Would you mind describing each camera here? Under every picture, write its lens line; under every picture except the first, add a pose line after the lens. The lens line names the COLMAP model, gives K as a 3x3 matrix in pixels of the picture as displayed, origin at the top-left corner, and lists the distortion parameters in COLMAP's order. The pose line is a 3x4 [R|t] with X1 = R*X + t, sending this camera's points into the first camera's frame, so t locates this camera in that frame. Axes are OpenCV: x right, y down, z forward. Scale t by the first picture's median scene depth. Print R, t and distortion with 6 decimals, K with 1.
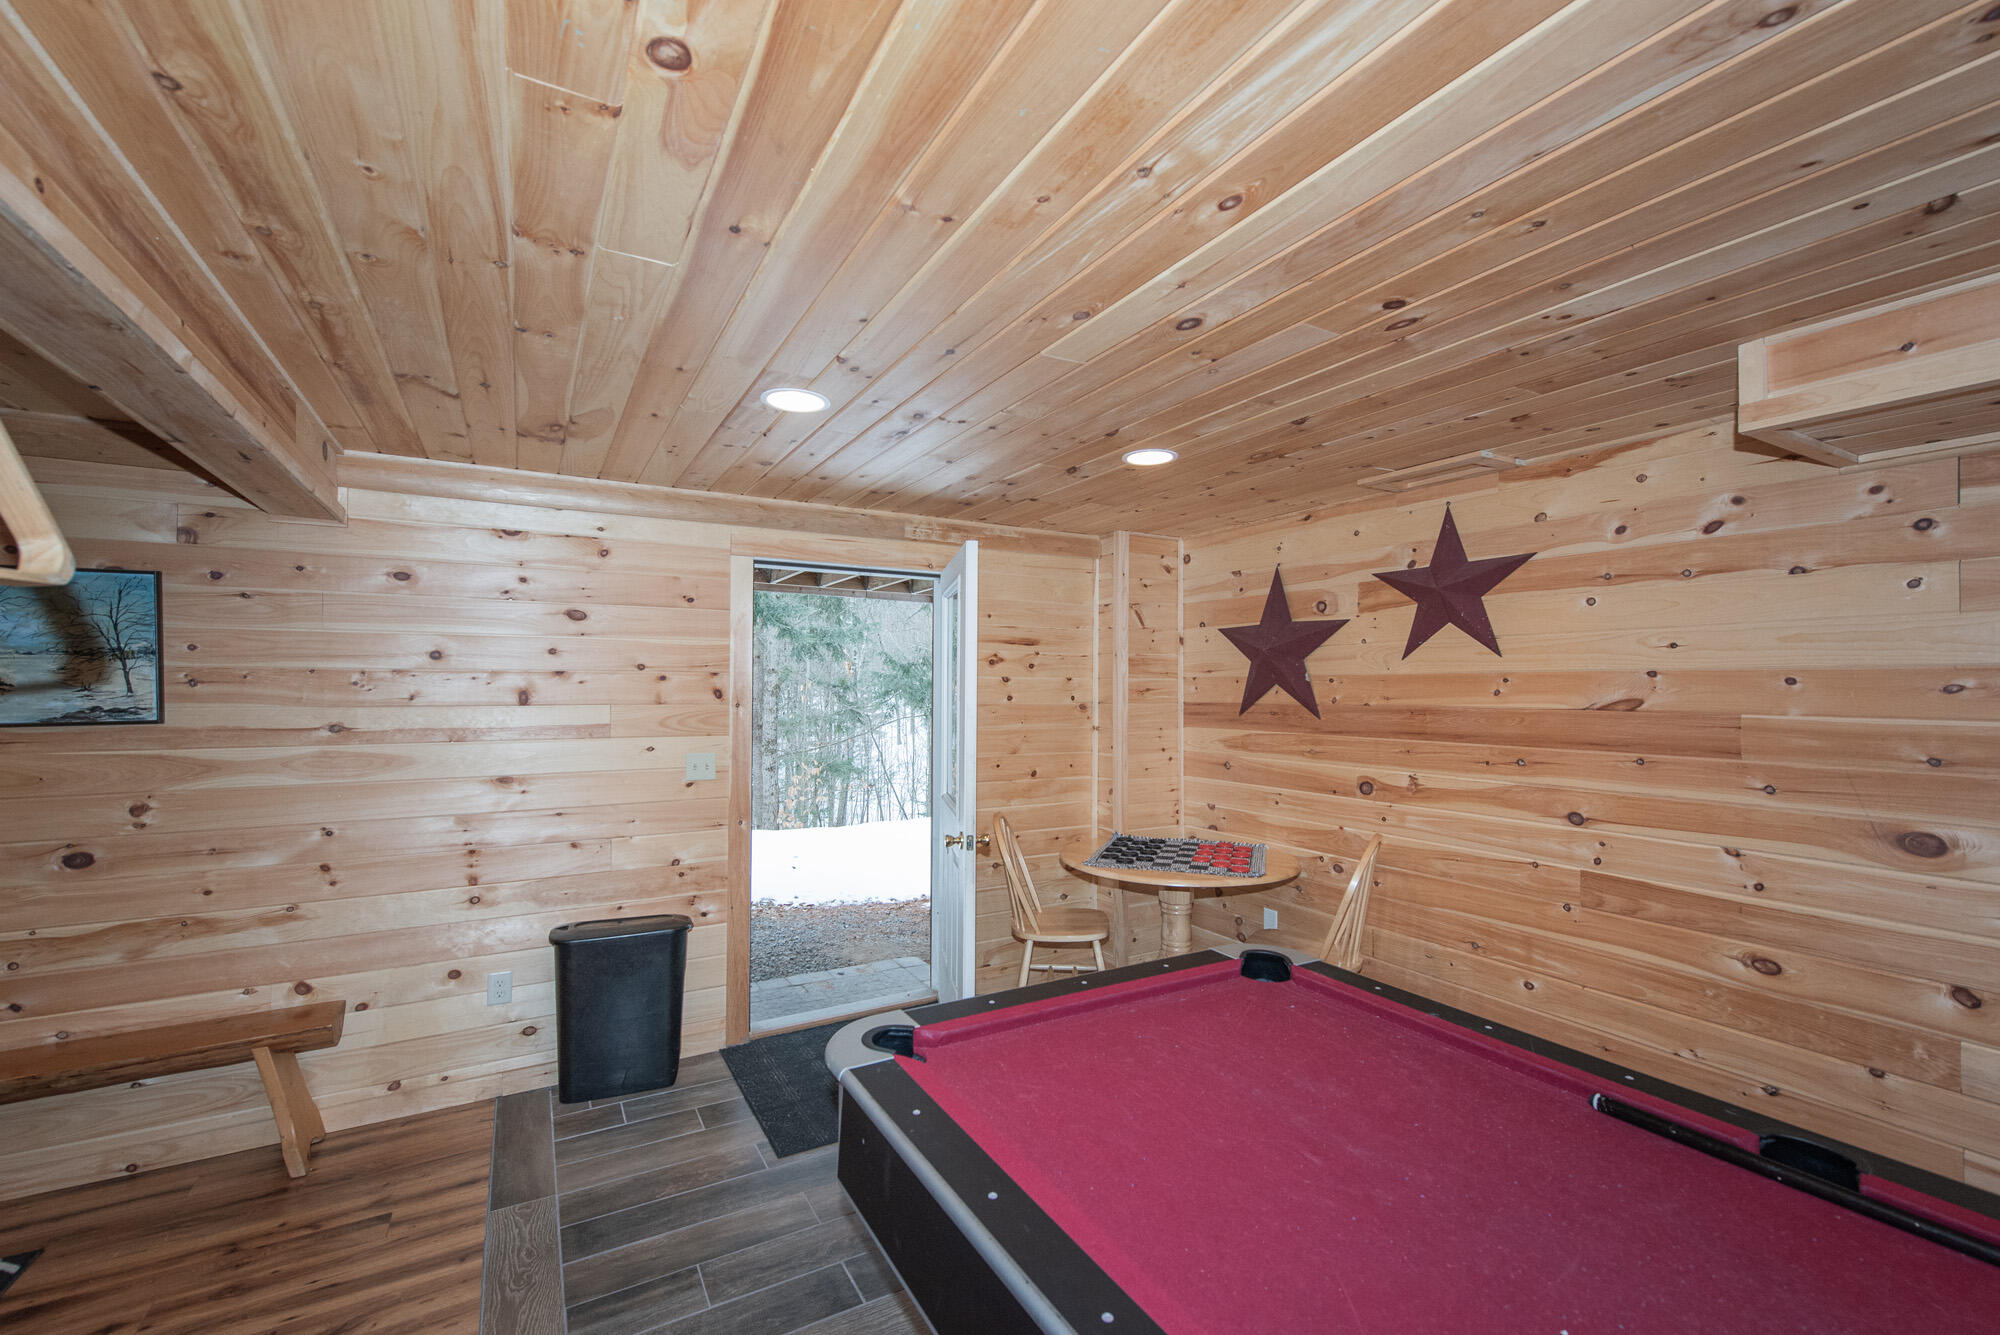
lens RADIAL K [[846.4, 0, 992.9], [0, 846.4, 674.8], [0, 0, 1]] dist [0.001809, 0.000172]
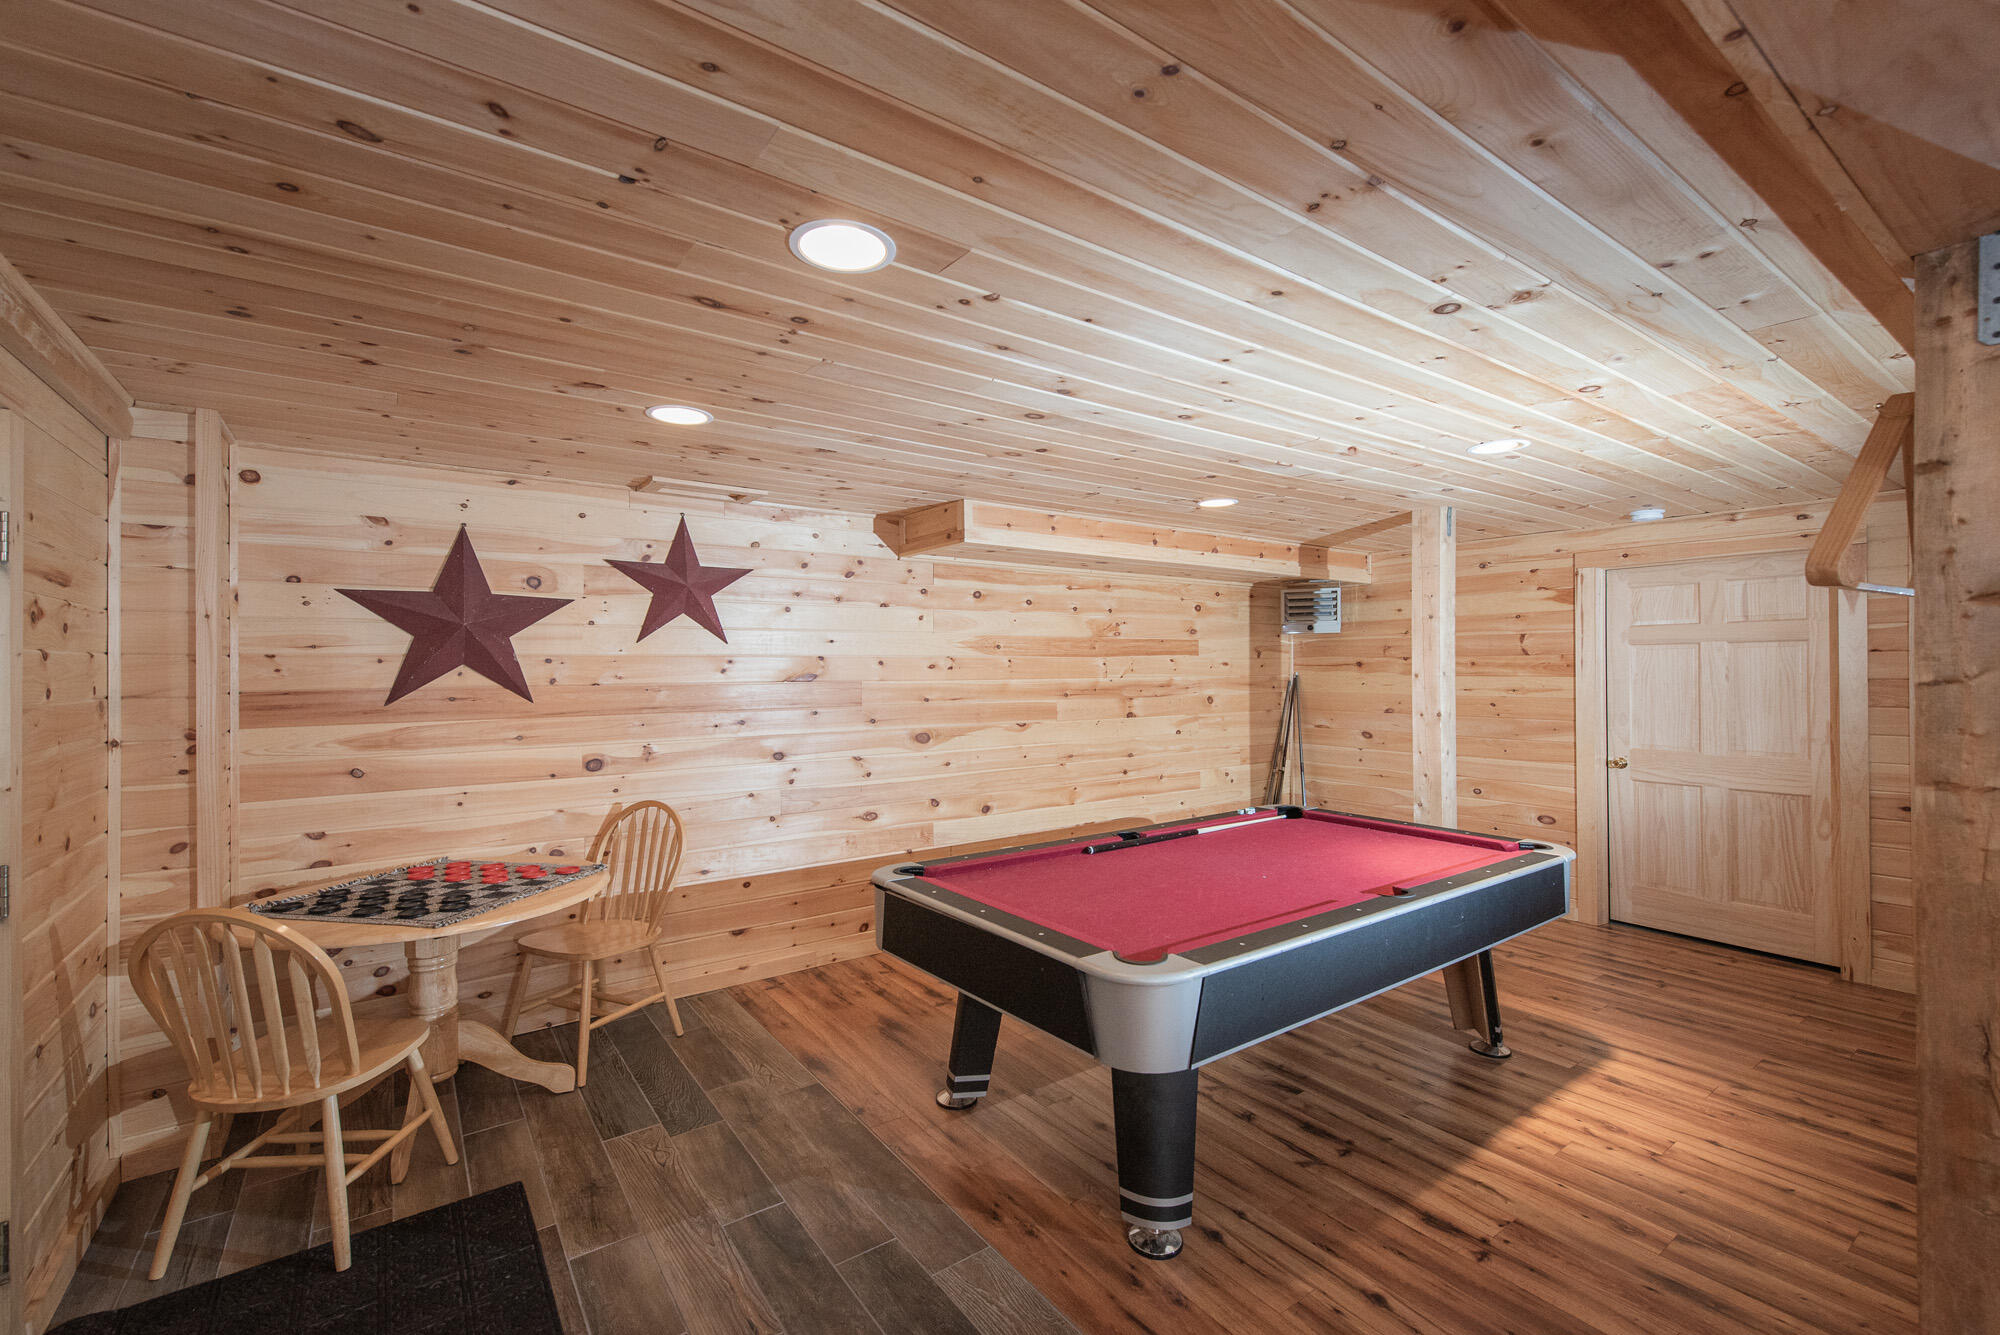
lens RADIAL K [[829.8, 0, 986.0], [0, 829.8, 665.7], [0, 0, 1]] dist [-0.002043, -0.000111]
pose [[-0.107568, -0.000213, 0.994198, -0.626192], [-0.009608, 0.999954, -0.000826, 0.009150], [-0.994151, -0.009641, -0.107565, 0.647079]]
